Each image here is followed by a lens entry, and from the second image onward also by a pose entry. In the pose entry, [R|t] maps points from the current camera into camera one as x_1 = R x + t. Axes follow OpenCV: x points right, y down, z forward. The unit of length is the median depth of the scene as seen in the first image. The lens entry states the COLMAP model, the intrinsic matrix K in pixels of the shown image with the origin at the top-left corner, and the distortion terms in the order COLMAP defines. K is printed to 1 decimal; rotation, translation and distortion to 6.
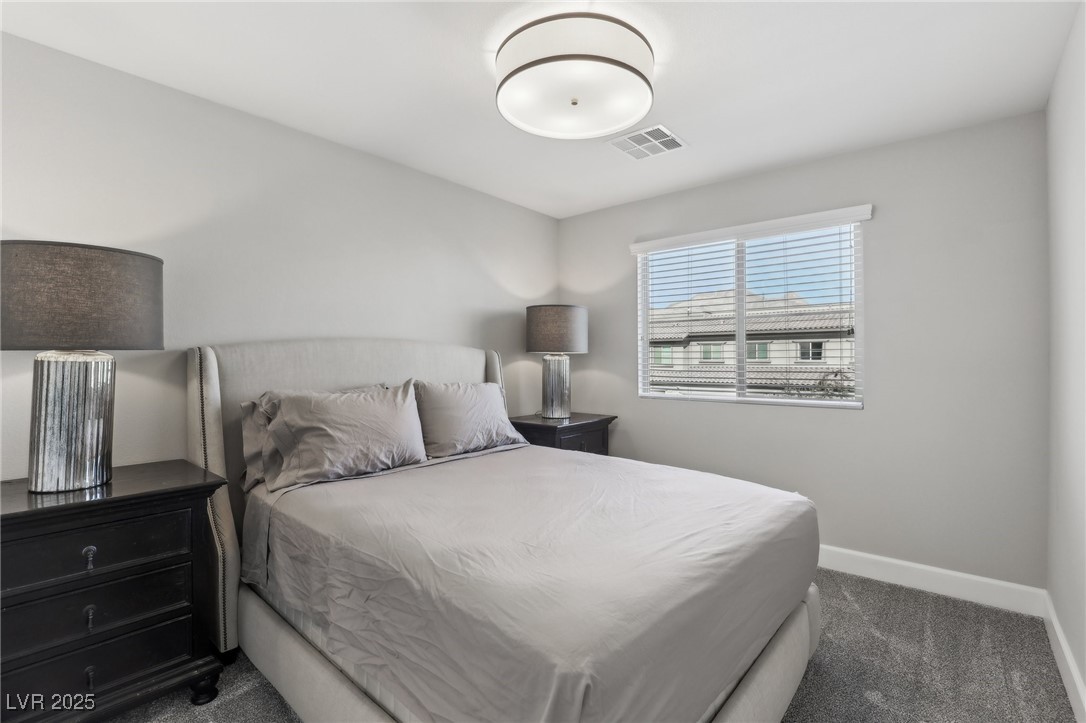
lens RADIAL K [[520.5, 0, 543.0], [0, 520.5, 361.5], [0, 0, 1]] dist [0.001082, 0.000087]
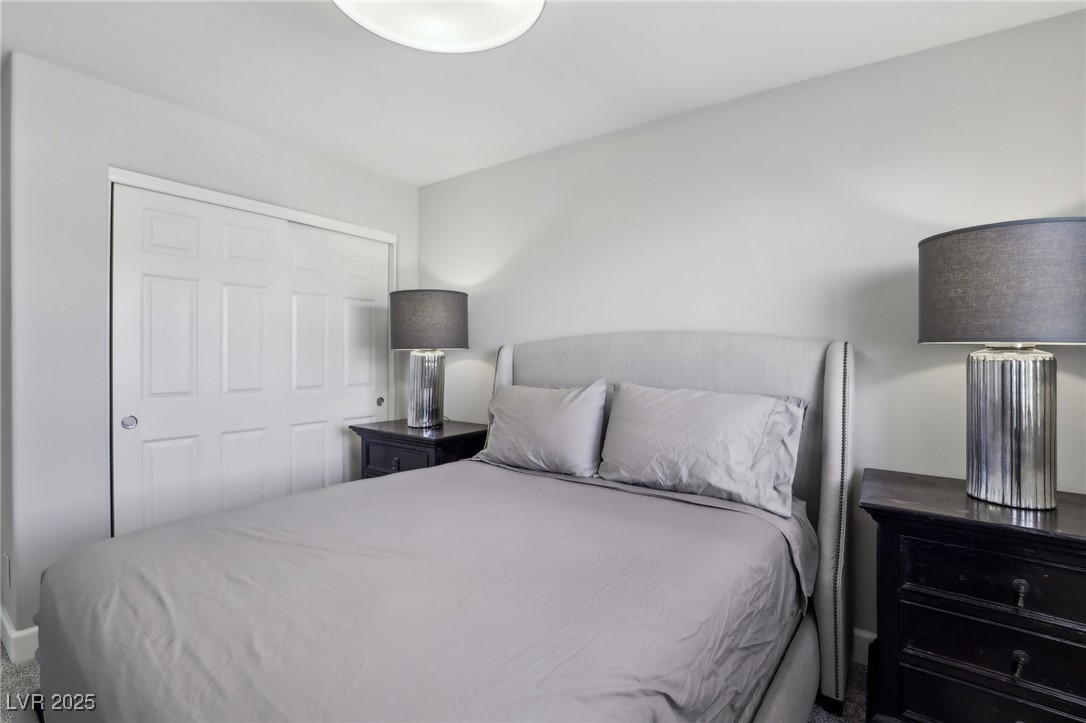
lens RADIAL K [[522.8, 0, 488.2], [0, 522.8, 352.5], [0, 0, 1]] dist [0.152749, 0.000038]
pose [[0.050980, -0.003616, -0.998693, 0.587435], [-0.011592, 0.999924, -0.004212, -0.004188], [0.998632, 0.011792, 0.050934, 0.751816]]
